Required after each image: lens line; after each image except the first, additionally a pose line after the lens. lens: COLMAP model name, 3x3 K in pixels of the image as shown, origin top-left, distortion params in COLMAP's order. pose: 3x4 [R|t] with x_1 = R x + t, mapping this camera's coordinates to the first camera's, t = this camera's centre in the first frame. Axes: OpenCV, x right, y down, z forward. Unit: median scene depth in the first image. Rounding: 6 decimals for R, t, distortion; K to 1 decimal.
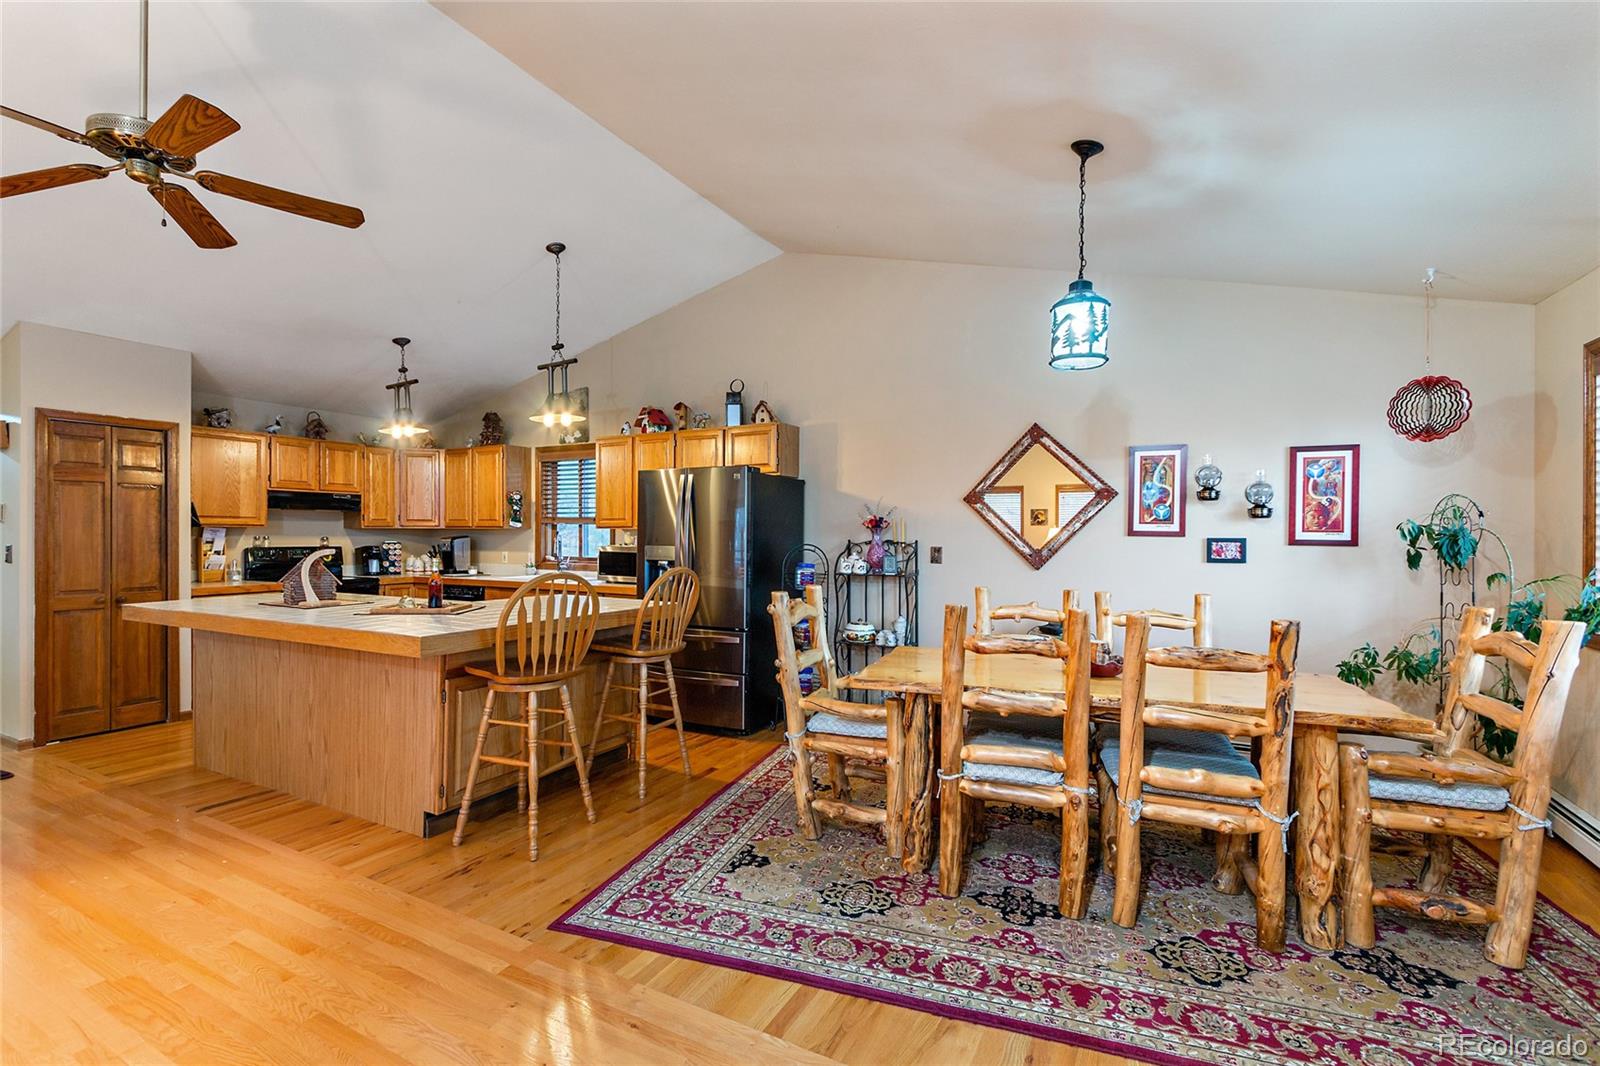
lens RADIAL K [[719.2, 0, 784.2], [0, 719.2, 533.5], [0, 0, 1]] dist [0.009299, -0.003245]
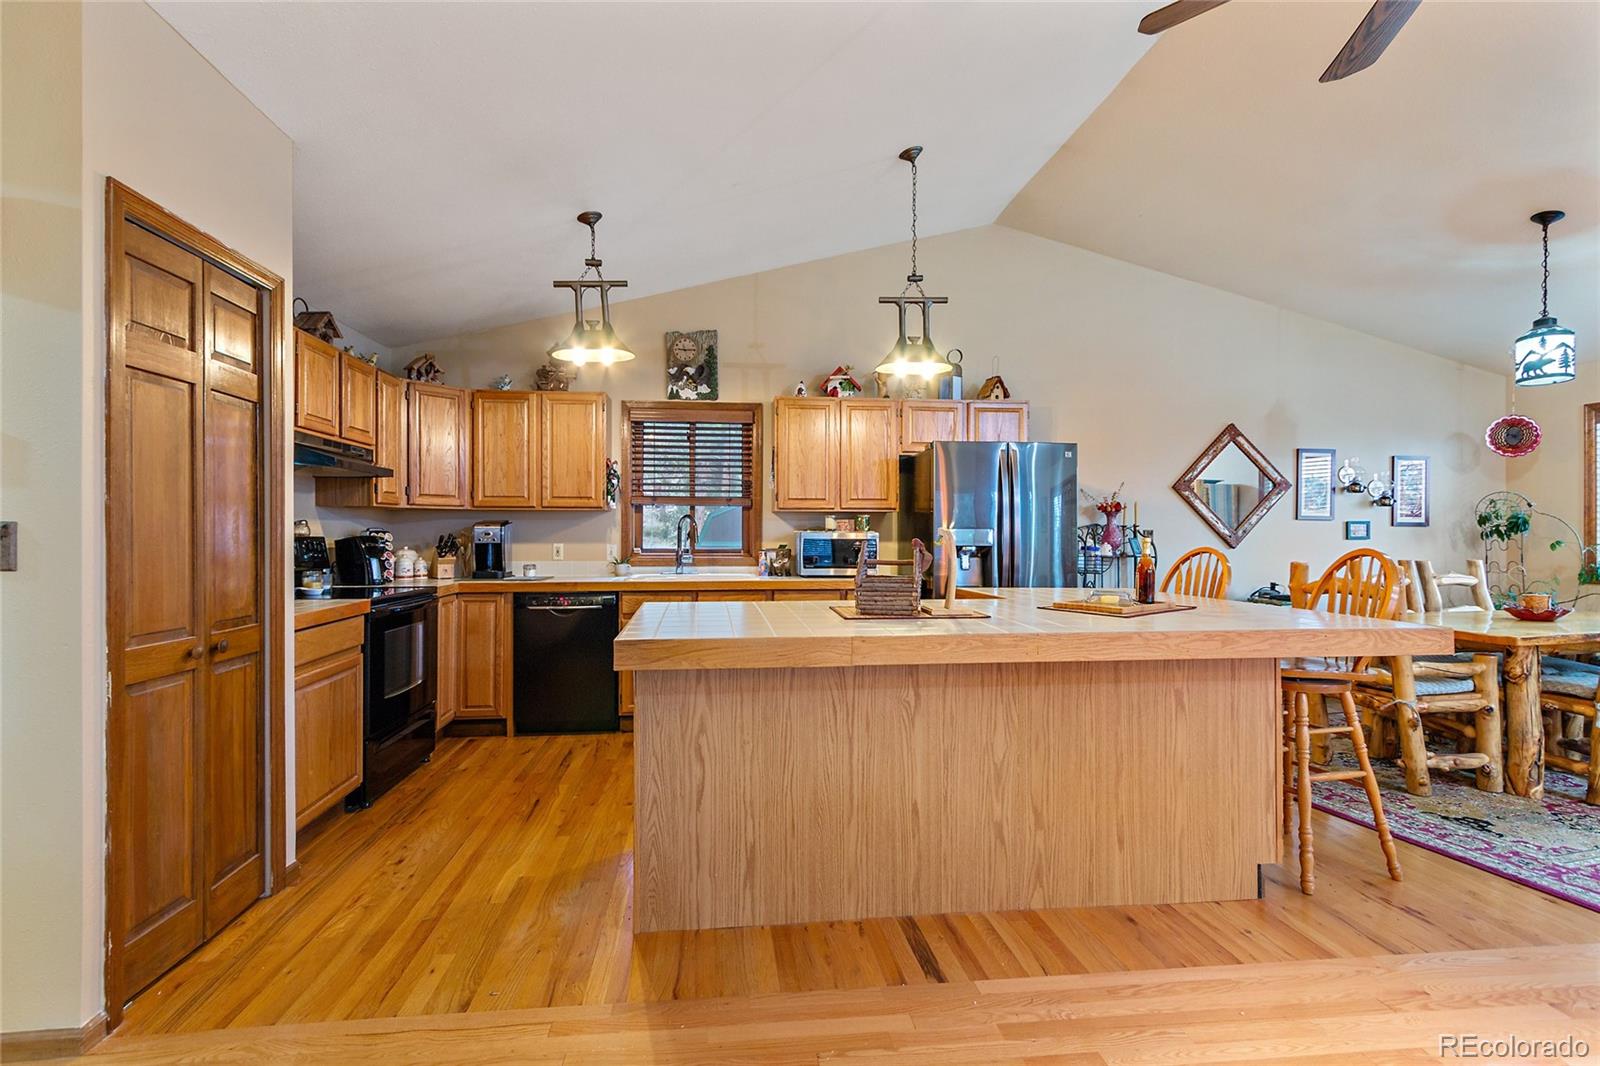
lens RADIAL K [[718.3, 0, 781.4], [0, 718.3, 529.0], [0, 0, 1]] dist [0.005761, -0.002081]
pose [[0.823499, 0.000376, 0.567317, -0.890679], [0.001738, 0.999993, -0.003185, 0.019908], [-0.567315, 0.003609, 0.823493, 0.432995]]
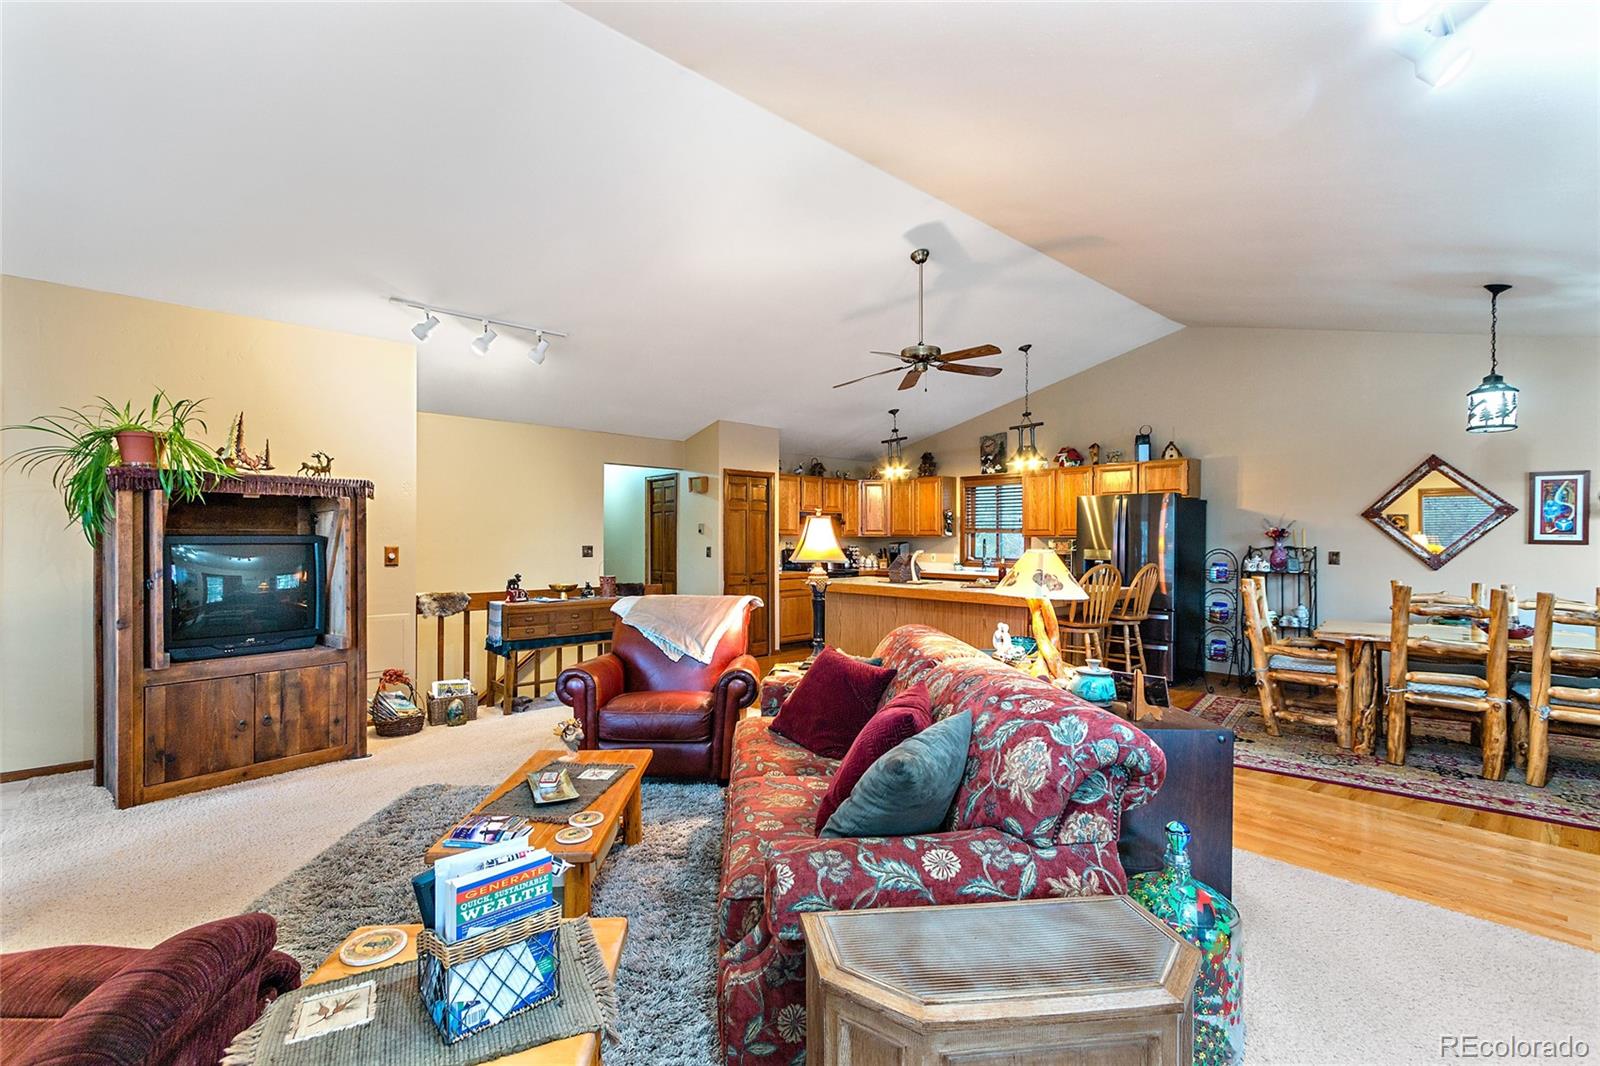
lens RADIAL K [[719.2, 0, 784.2], [0, 719.2, 533.5], [0, 0, 1]] dist [0.009299, -0.003245]
pose [[0.943169, -0.001399, -0.332310, -0.295010], [-0.000970, 0.999975, -0.006963, -0.004233], [0.332312, 0.006889, 0.943145, -0.558623]]
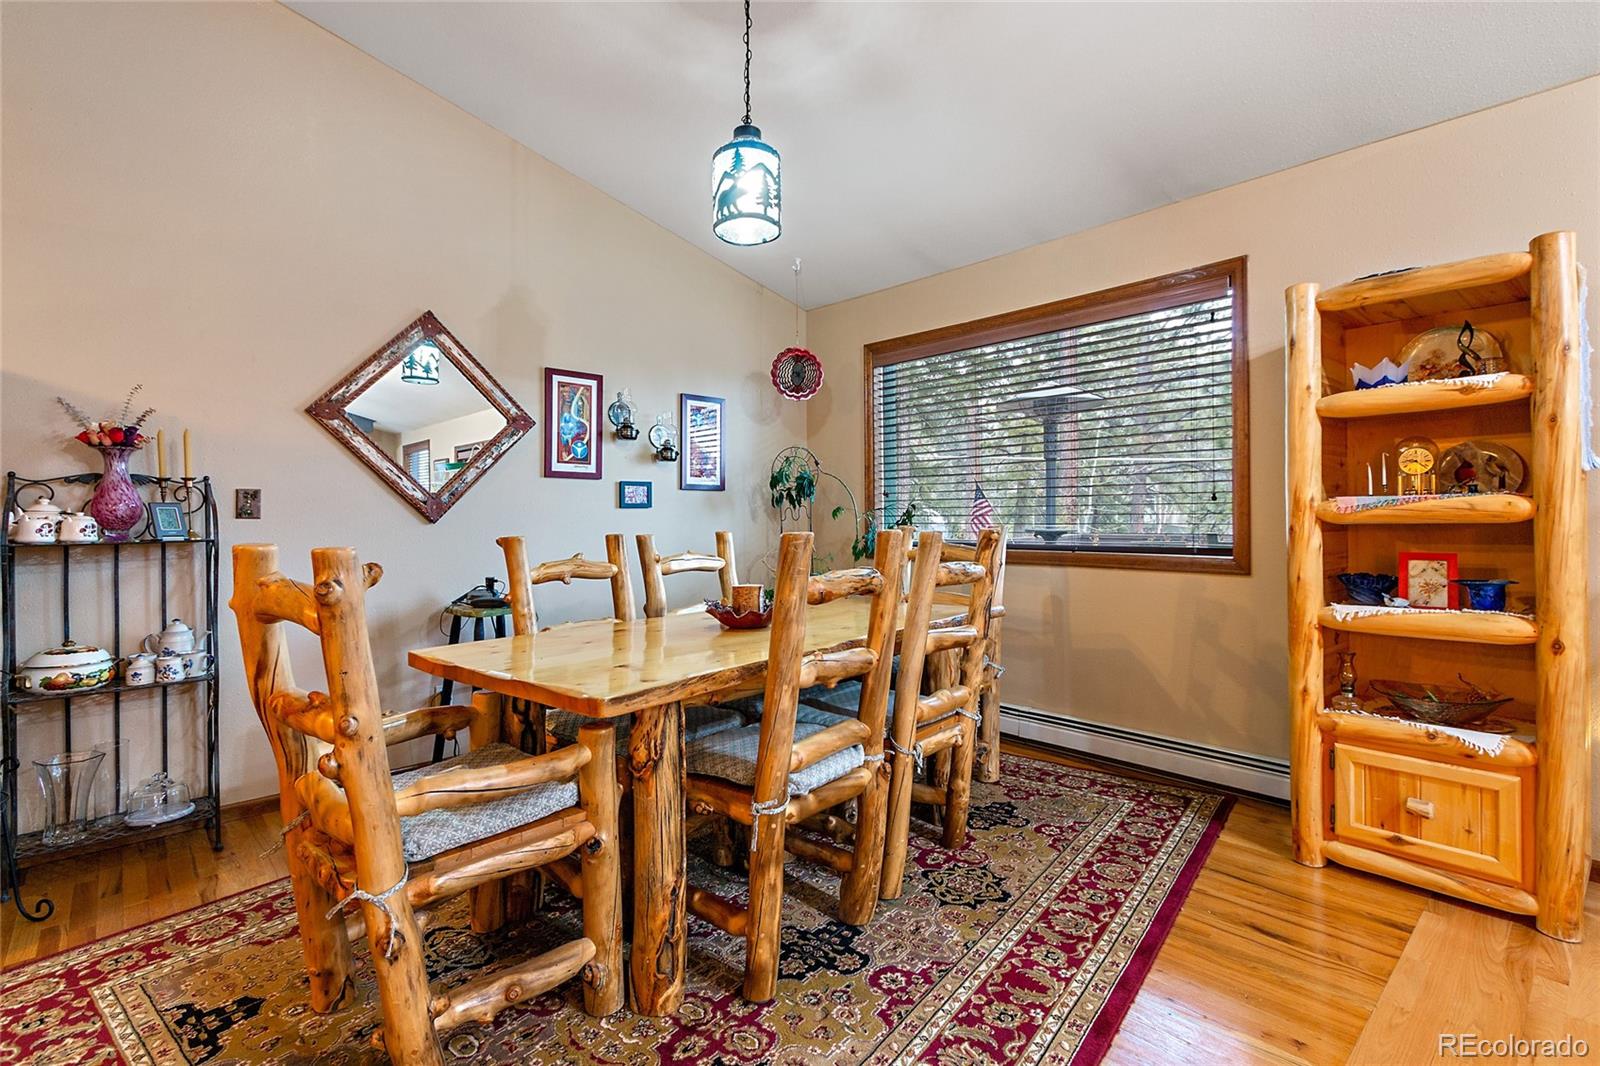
lens RADIAL K [[750.4, 0, 792.1], [0, 750.4, 512.7], [0, 0, 1]] dist [0.004905, -0.001423]
pose [[0.325175, -0.001730, 0.945652, -0.213147], [0.010504, 0.999943, -0.001783, 0.043705], [-0.945595, 0.010512, 0.325175, 0.420397]]
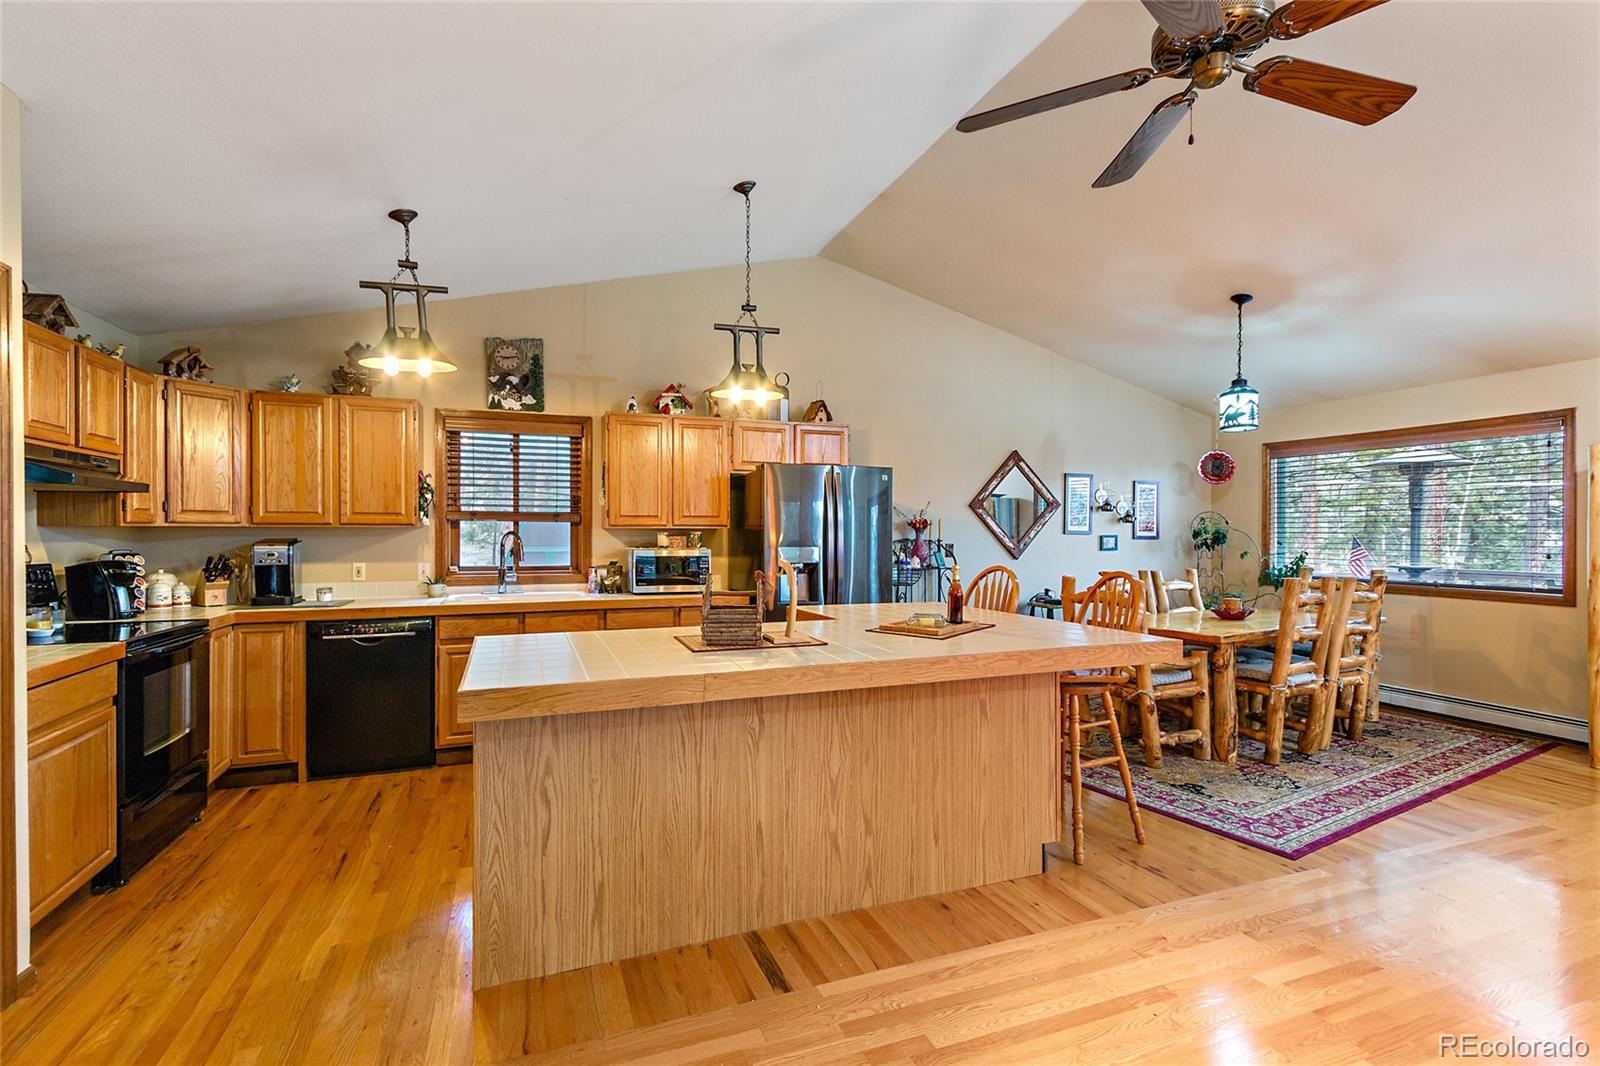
lens RADIAL K [[715.7, 0, 782.6], [0, 715.7, 533.5], [0, 0, 1]] dist [0.011212, -0.006285]
pose [[0.654620, -0.004367, 0.755946, -0.914863], [0.001498, 0.999989, 0.004480, -0.004892], [-0.755957, -0.001800, 0.654619, 0.435507]]
